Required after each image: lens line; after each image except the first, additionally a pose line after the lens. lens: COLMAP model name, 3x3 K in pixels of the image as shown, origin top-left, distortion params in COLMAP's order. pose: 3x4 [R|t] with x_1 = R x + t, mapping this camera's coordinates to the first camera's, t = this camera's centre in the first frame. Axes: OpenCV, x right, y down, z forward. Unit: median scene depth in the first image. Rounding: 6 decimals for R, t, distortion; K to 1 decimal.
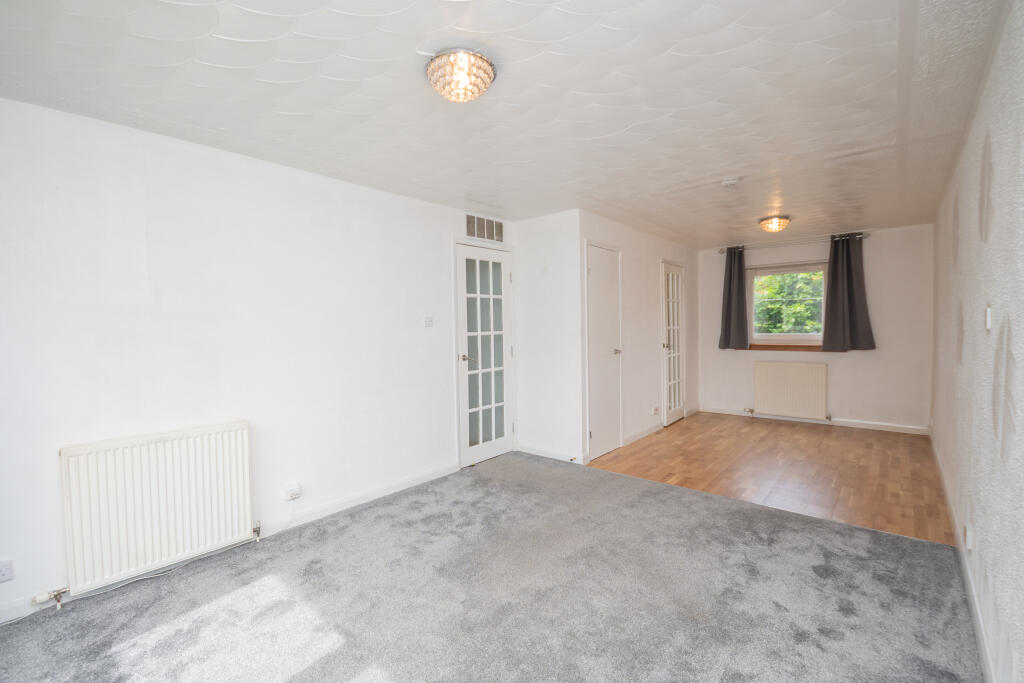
lens RADIAL K [[448.3, 0, 511.5], [0, 448.3, 341.5], [0, 0, 1]] dist [-0.002452, -0.000695]
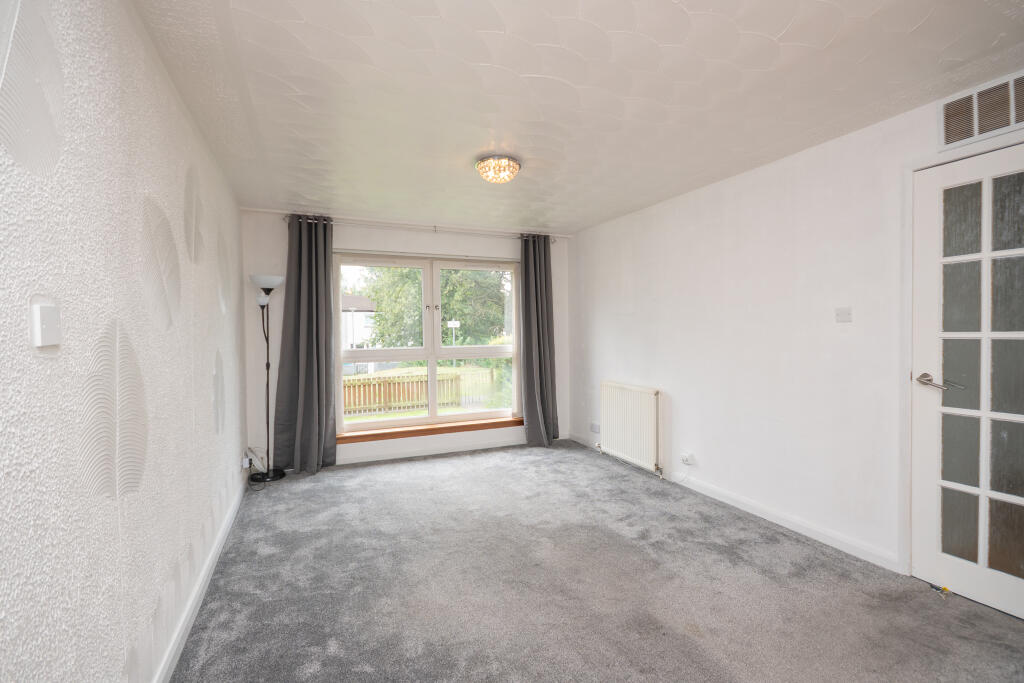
lens RADIAL K [[468.1, 0, 513.2], [0, 468.1, 336.6], [0, 0, 1]] dist [0.000571, 0.000004]
pose [[-0.429448, 0.039449, -0.902230, 0.457378], [-0.005999, 0.998899, 0.046531, -0.028557], [0.903072, 0.025395, -0.428738, 0.590938]]
